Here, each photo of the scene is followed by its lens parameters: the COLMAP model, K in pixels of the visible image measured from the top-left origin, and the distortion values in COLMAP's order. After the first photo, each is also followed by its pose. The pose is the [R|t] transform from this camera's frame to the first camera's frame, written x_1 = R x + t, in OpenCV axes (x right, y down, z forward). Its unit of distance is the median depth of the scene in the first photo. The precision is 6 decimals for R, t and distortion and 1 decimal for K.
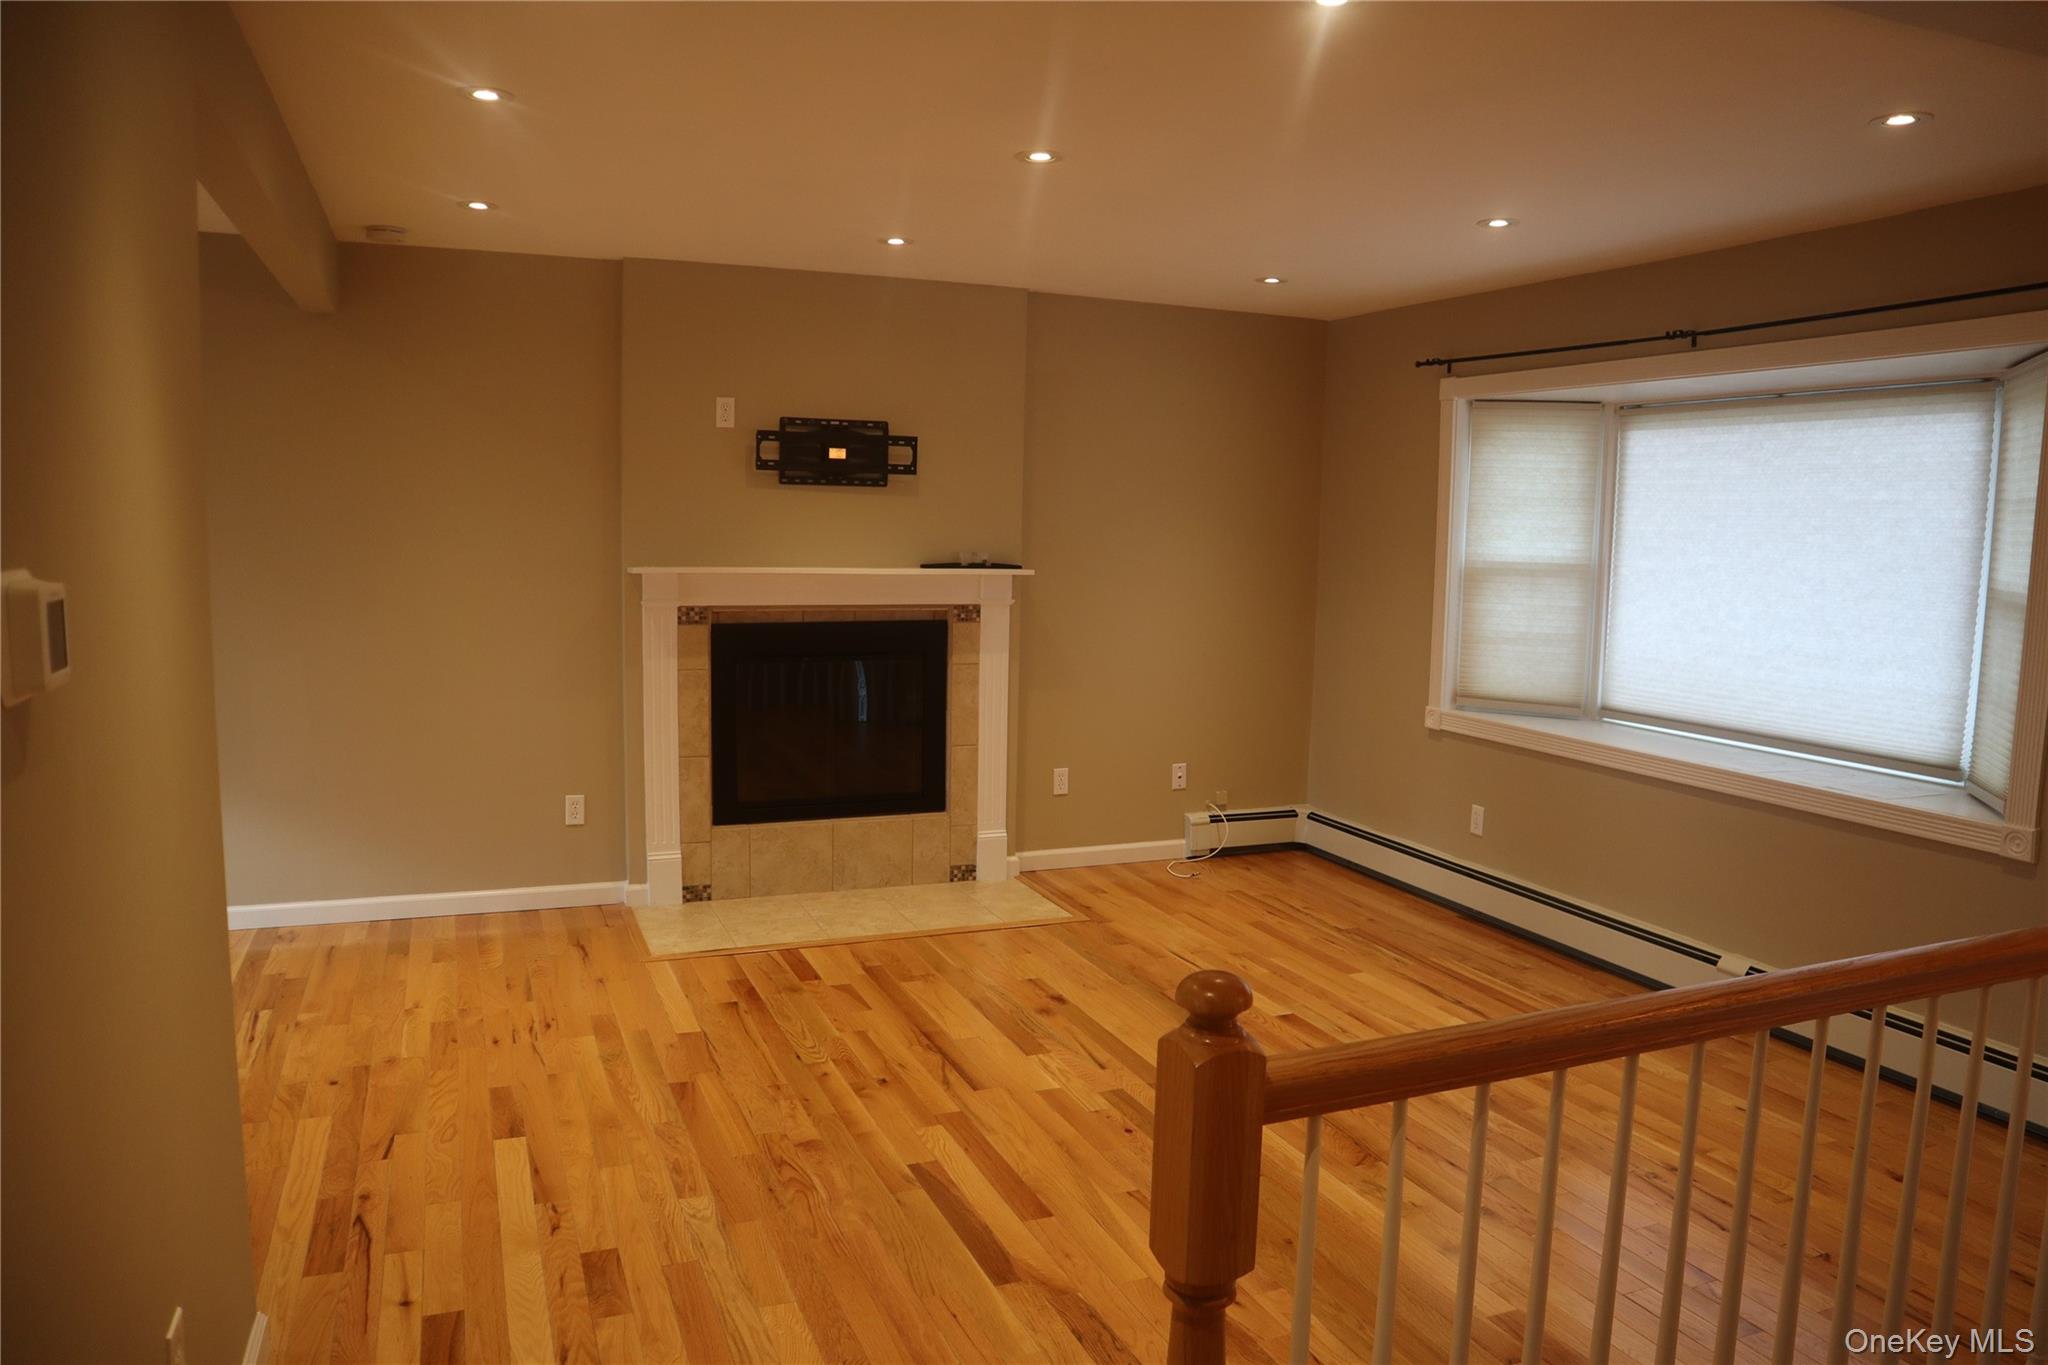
lens RADIAL K [[1404.4, 0, 1018.1], [0, 1404.4, 690.7], [0, 0, 1]] dist [-0.128674, 0.083398]
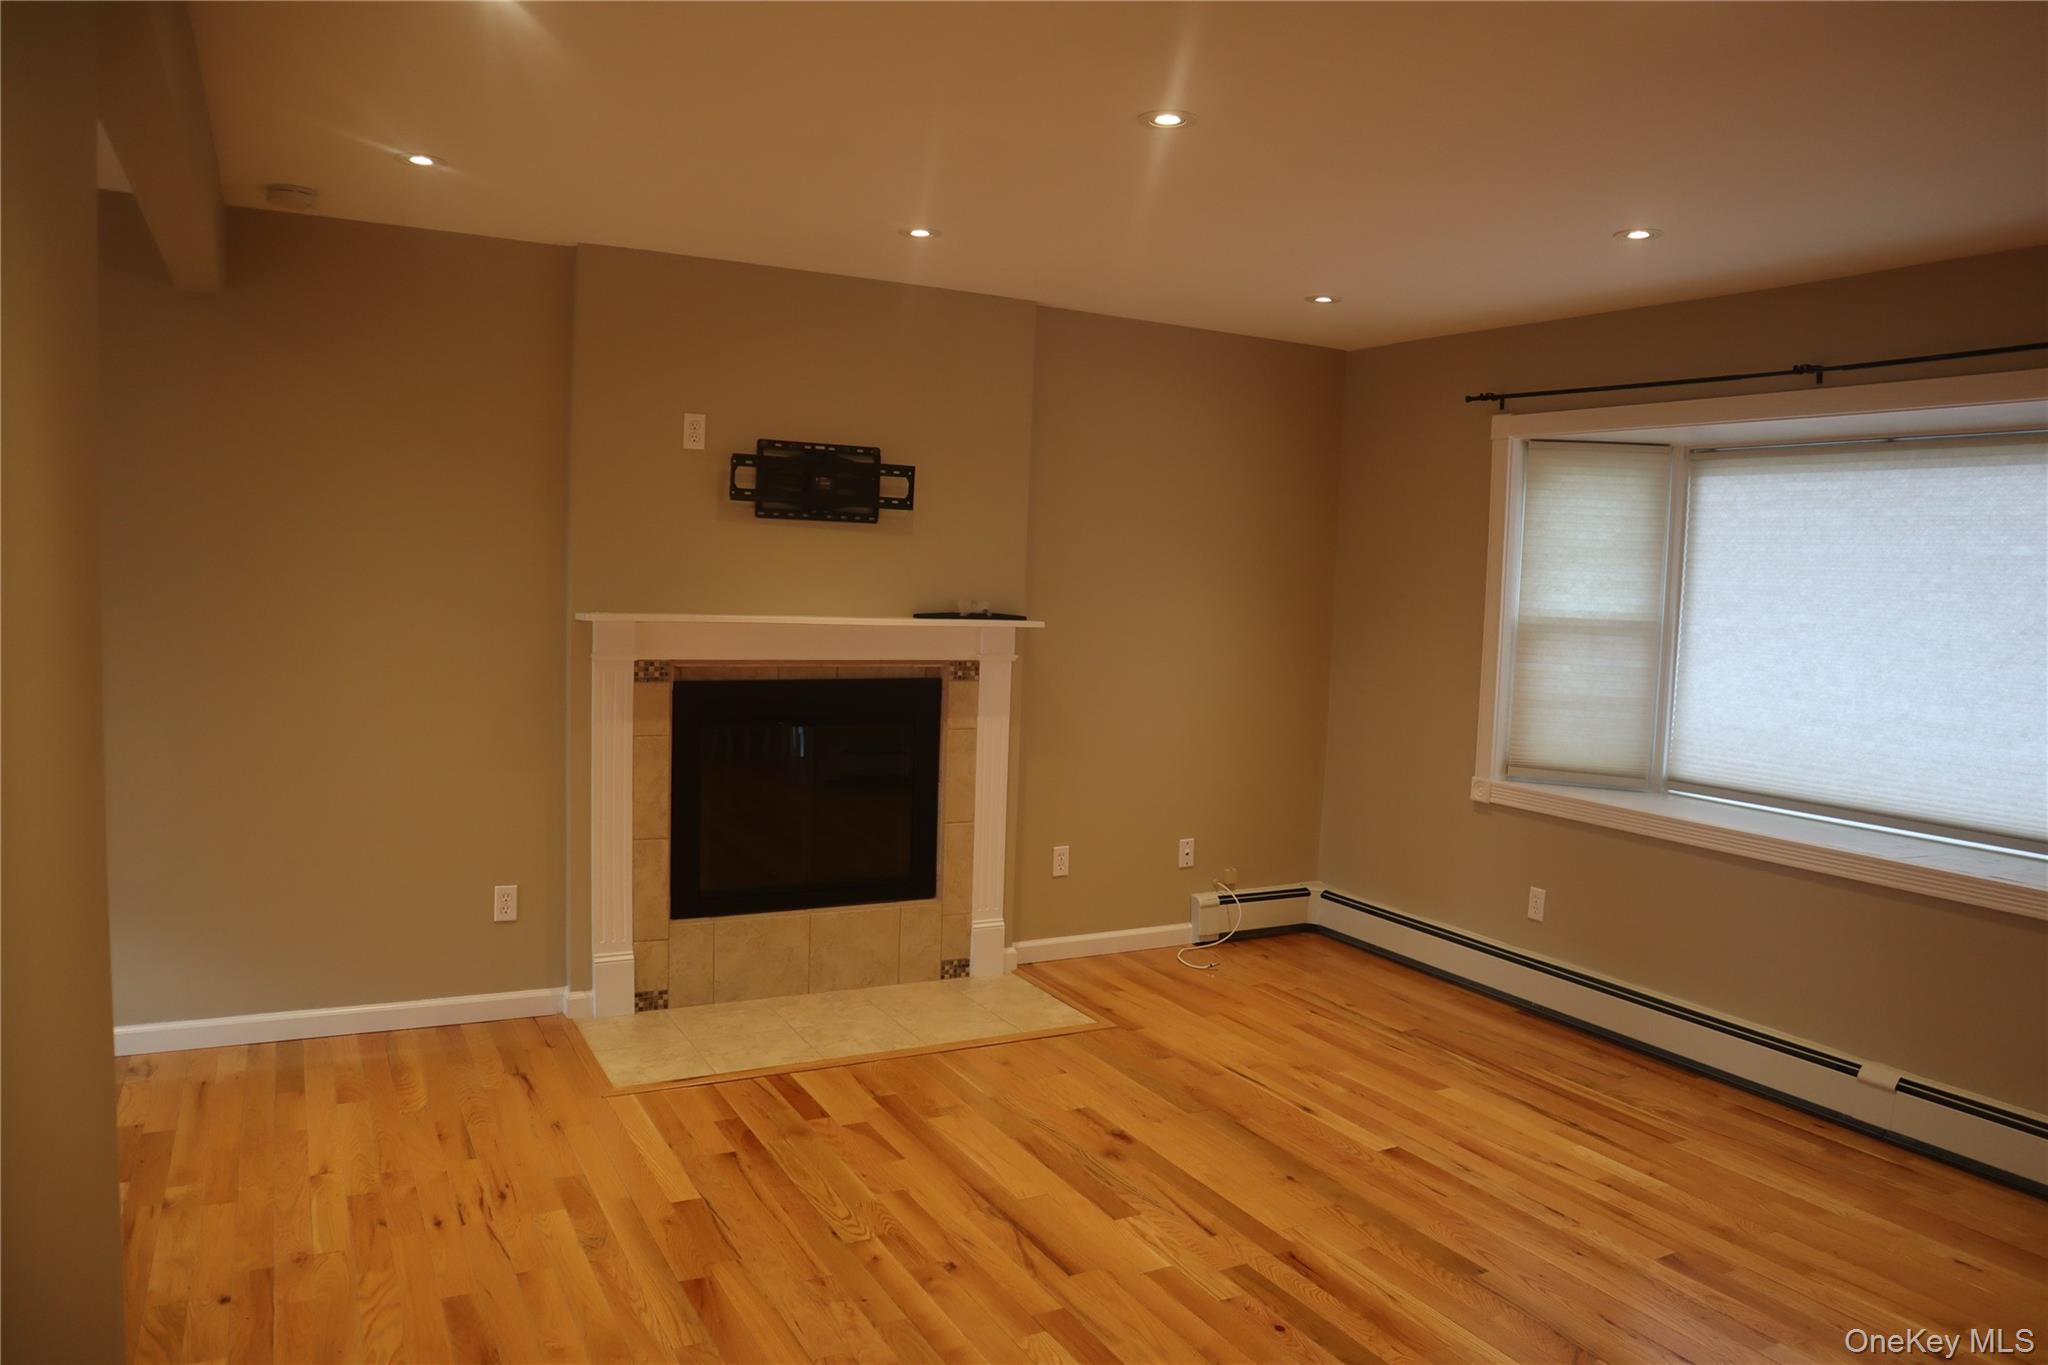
lens RADIAL K [[1404.4, 0, 1018.1], [0, 1404.4, 690.7], [0, 0, 1]] dist [-0.128674, 0.083398]
pose [[0.994651, 0.006080, 0.103115, -0.101431], [-0.002871, 0.999508, -0.031247, -0.016895], [-0.103255, 0.030783, 0.994178, 0.144469]]
